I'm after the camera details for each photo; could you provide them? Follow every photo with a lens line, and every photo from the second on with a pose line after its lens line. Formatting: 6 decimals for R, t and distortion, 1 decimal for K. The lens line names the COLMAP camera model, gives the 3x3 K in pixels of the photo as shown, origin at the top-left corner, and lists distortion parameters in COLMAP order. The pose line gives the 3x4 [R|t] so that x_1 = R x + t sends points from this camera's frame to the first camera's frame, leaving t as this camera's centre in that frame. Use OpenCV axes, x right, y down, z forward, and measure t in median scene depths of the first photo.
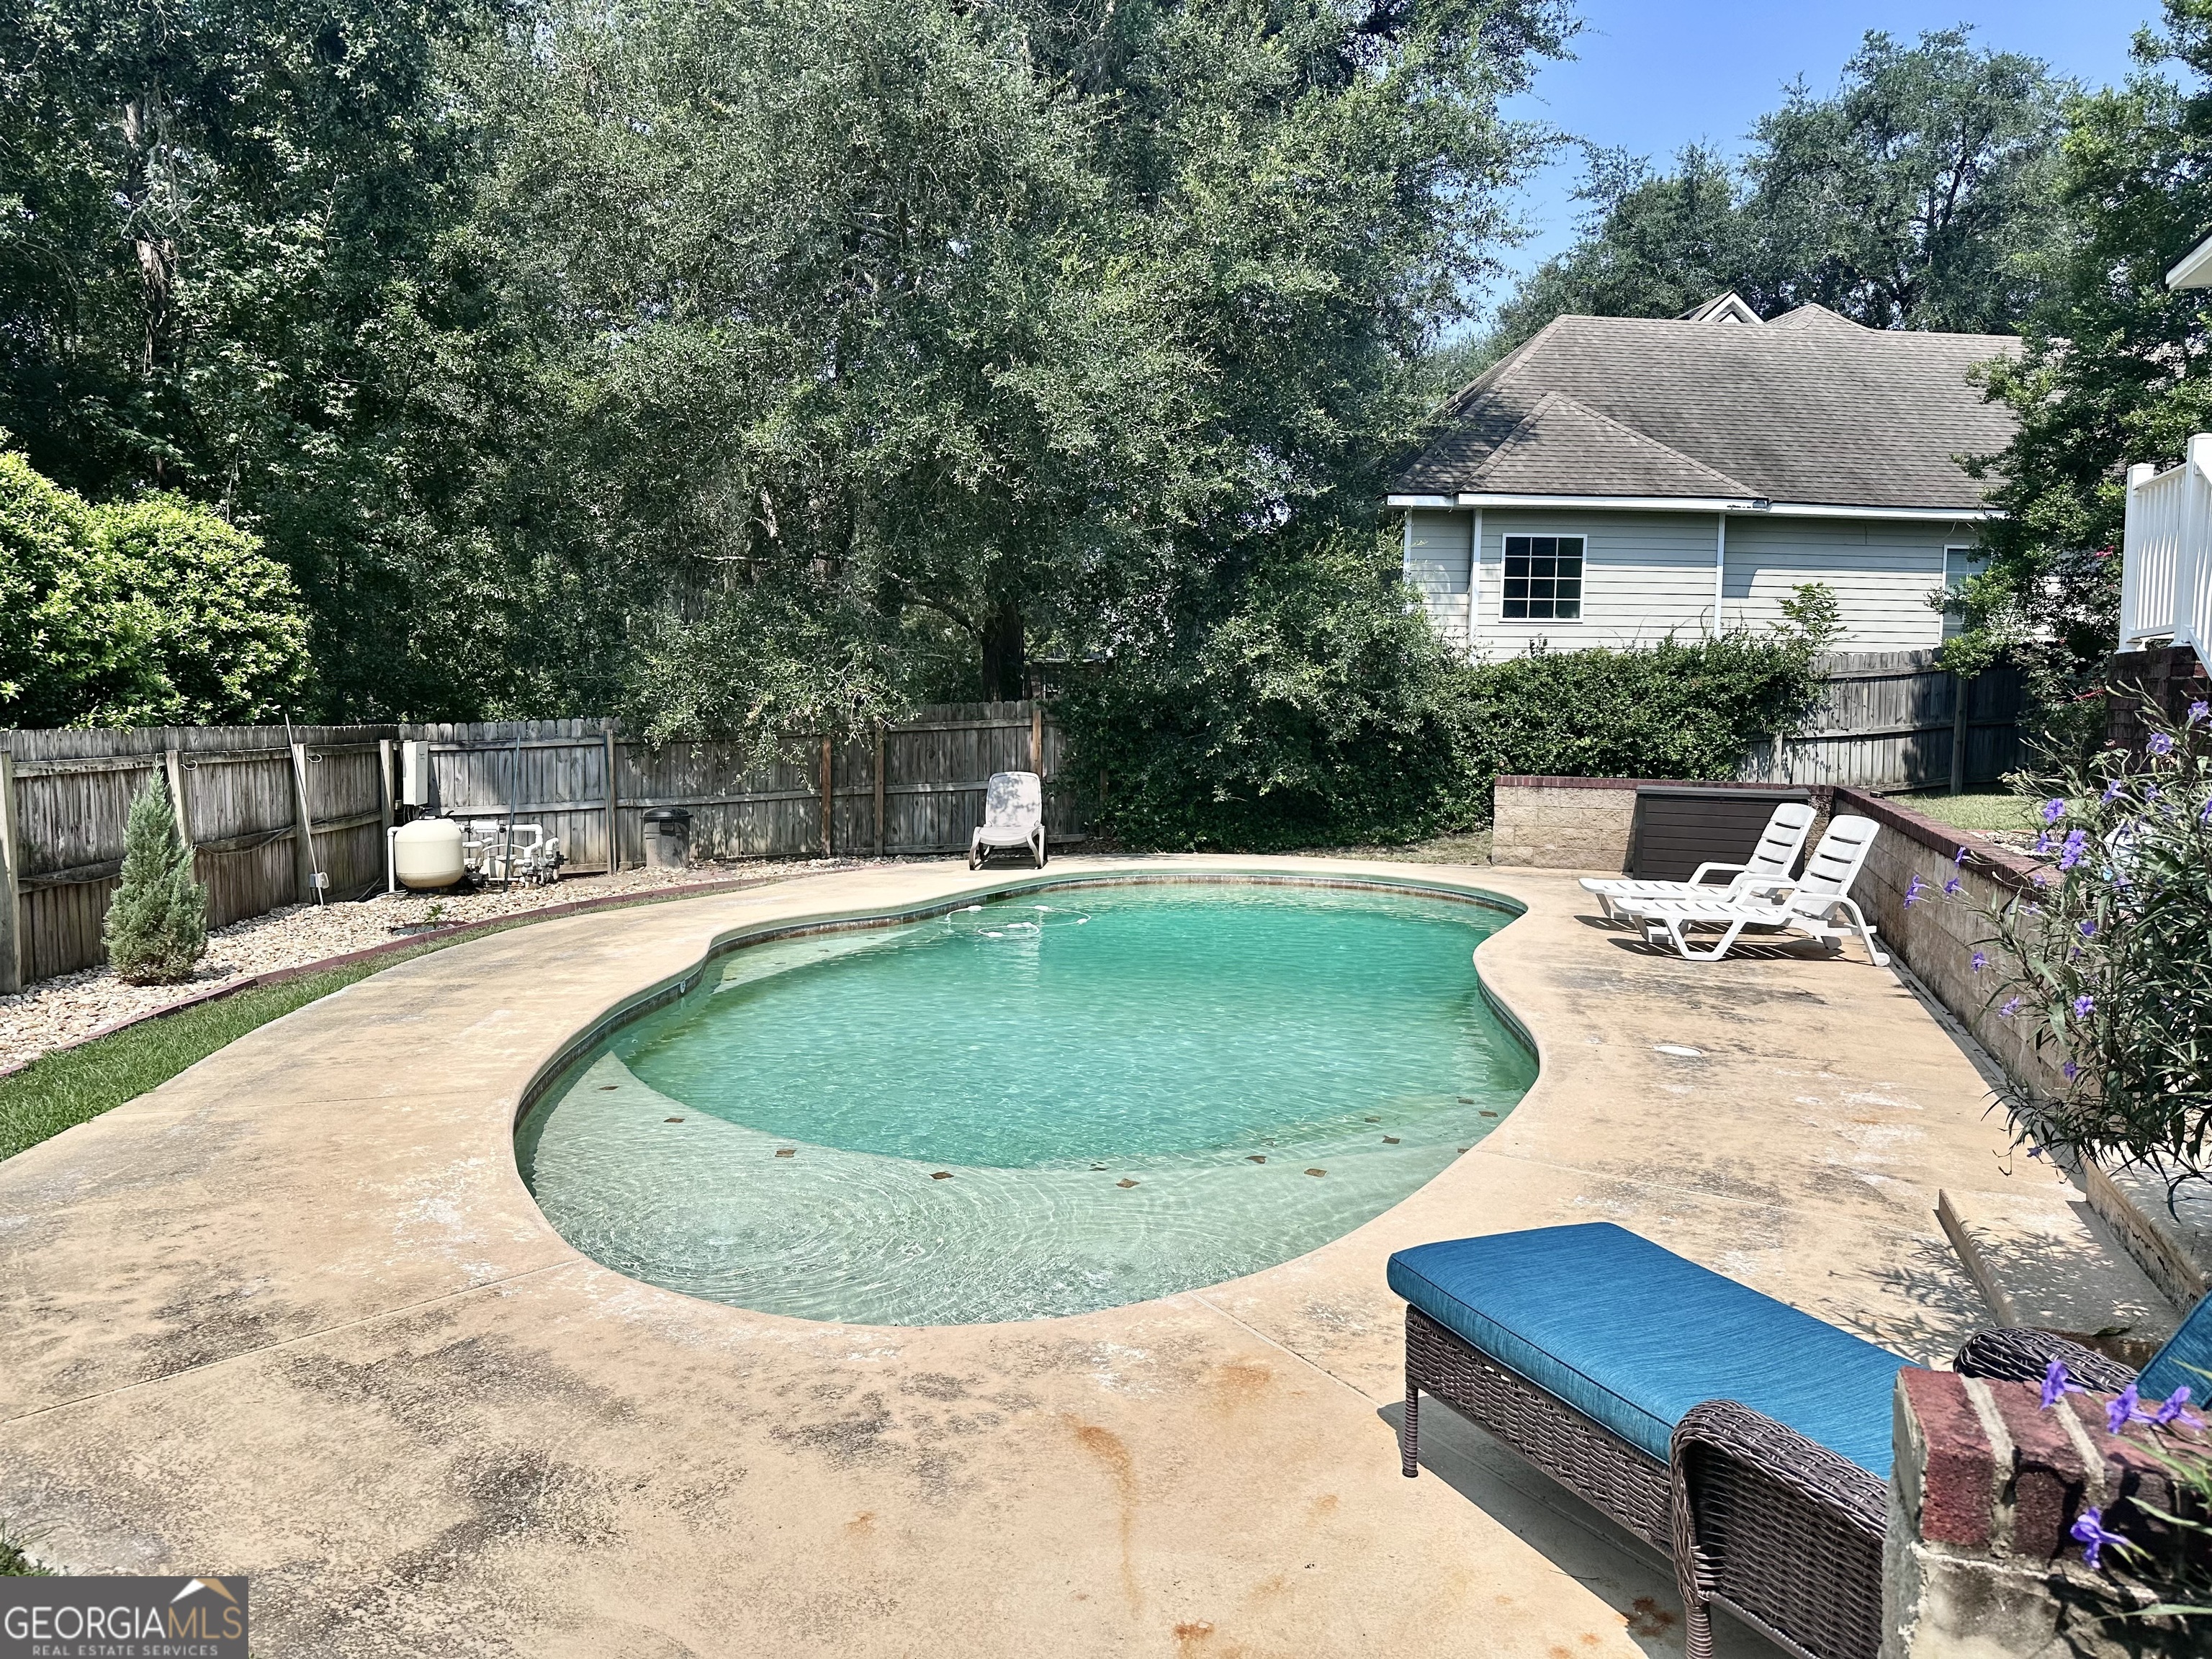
lens RADIAL K [[1537.6, 0, 1080.6], [0, 1537.6, 834.3], [0, 0, 1]] dist [0.136614, -0.267502]
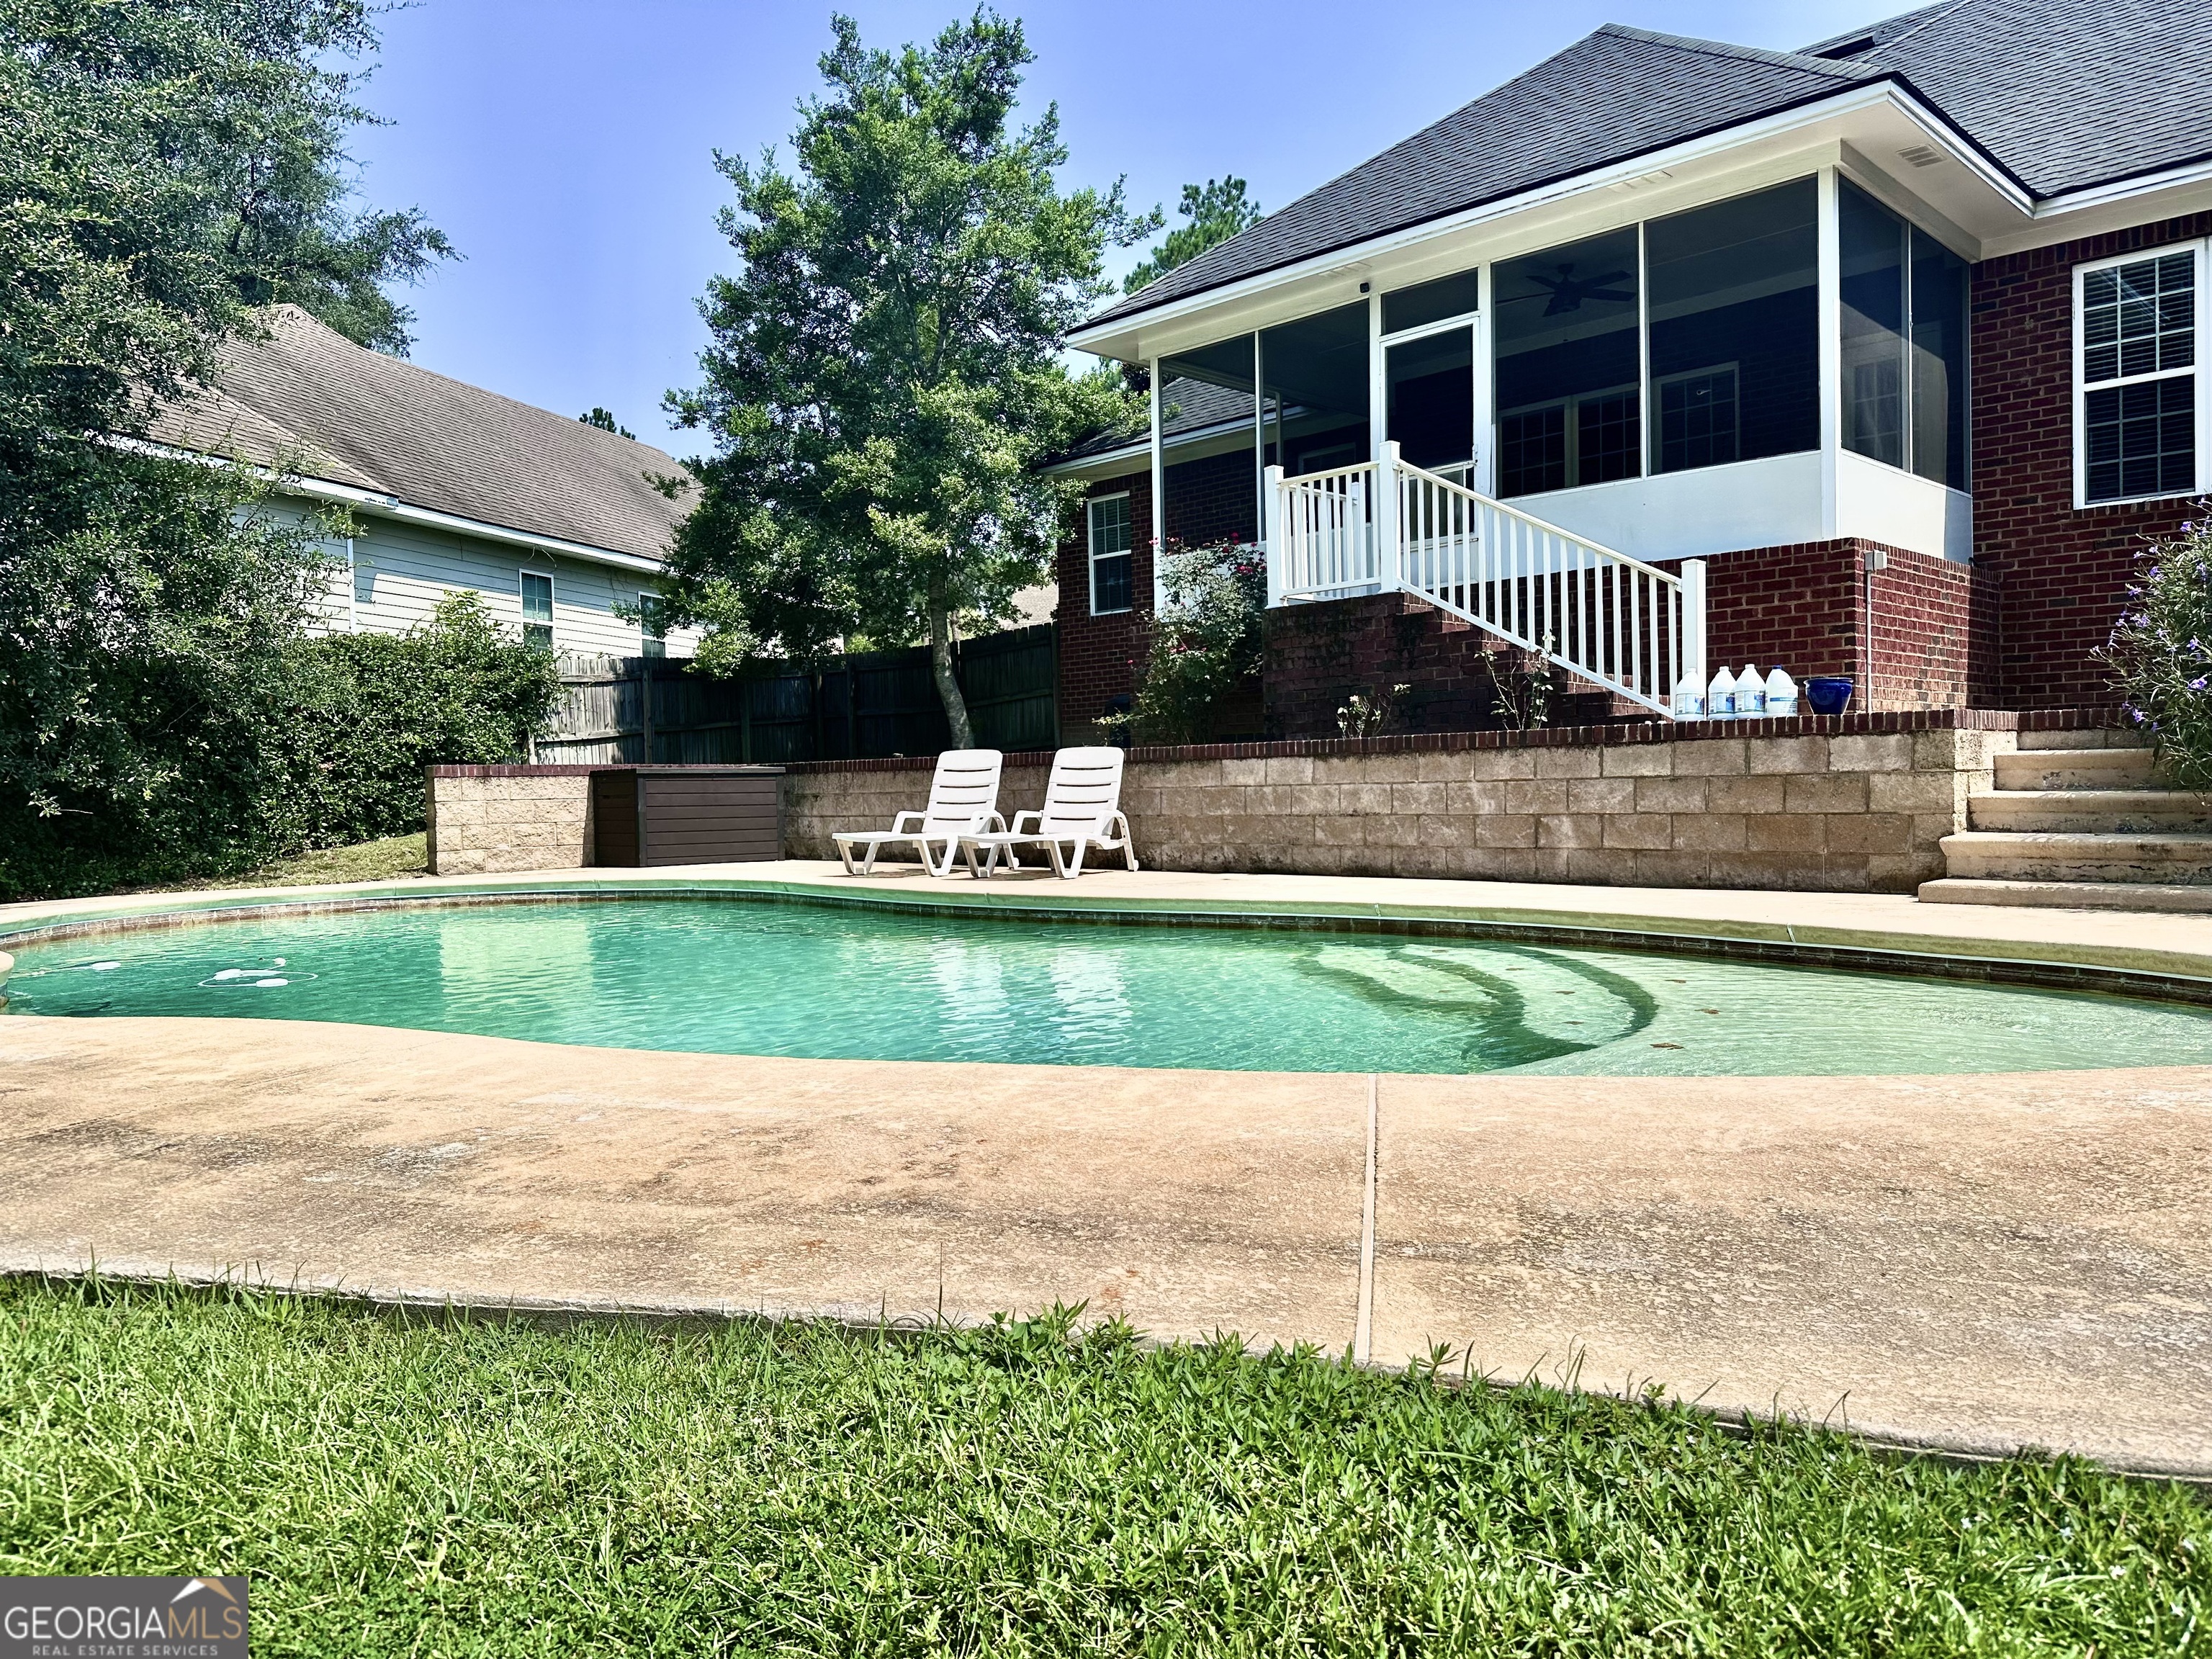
lens RADIAL K [[1537.6, 0, 1080.6], [0, 1537.6, 834.3], [0, 0, 1]] dist [0.136614, -0.267502]
pose [[0.405553, -0.049439, 0.912733, -0.297092], [0.104506, 0.994496, 0.007433, 0.023873], [-0.908078, 0.092372, 0.408488, 0.316976]]
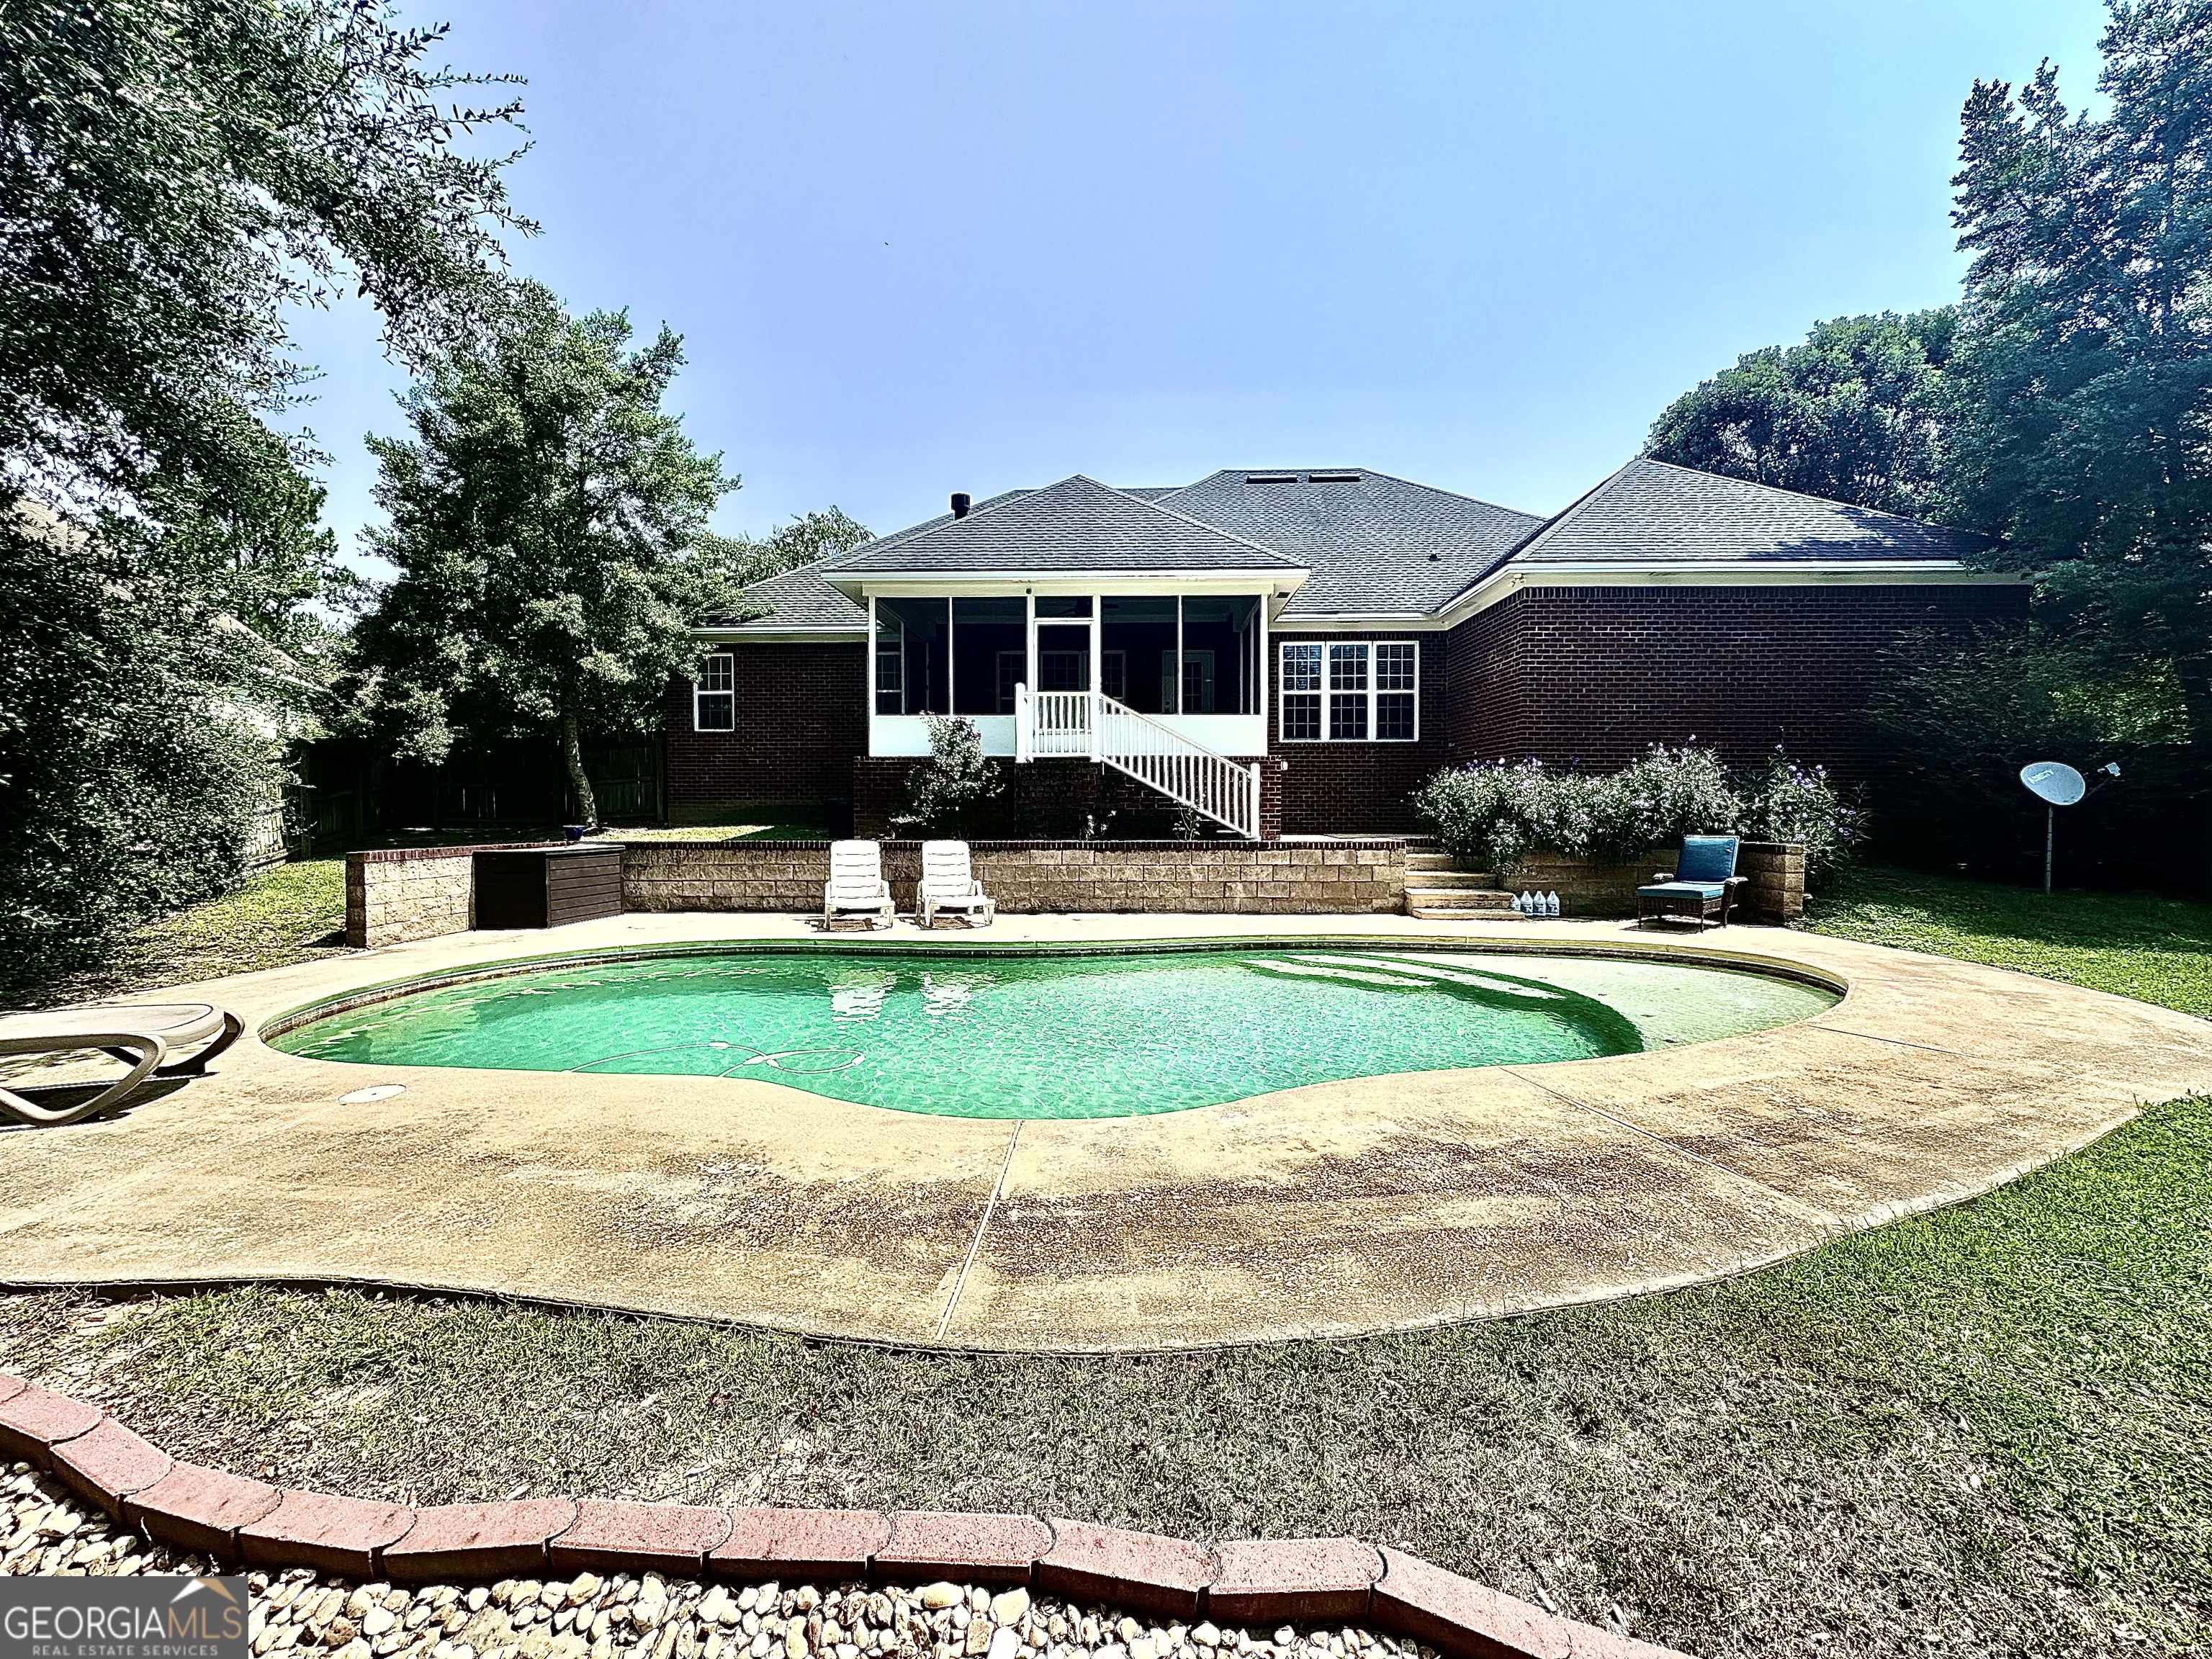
lens RADIAL K [[897.8, 0, 1087.6], [0, 897.8, 828.4], [0, 0, 1]] dist [0.000783, 0.000174]
pose [[-0.318720, -0.030086, 0.947371, -0.325987], [0.079890, 0.995087, 0.058478, -0.042386], [-0.944476, 0.094324, -0.314751, 0.663109]]
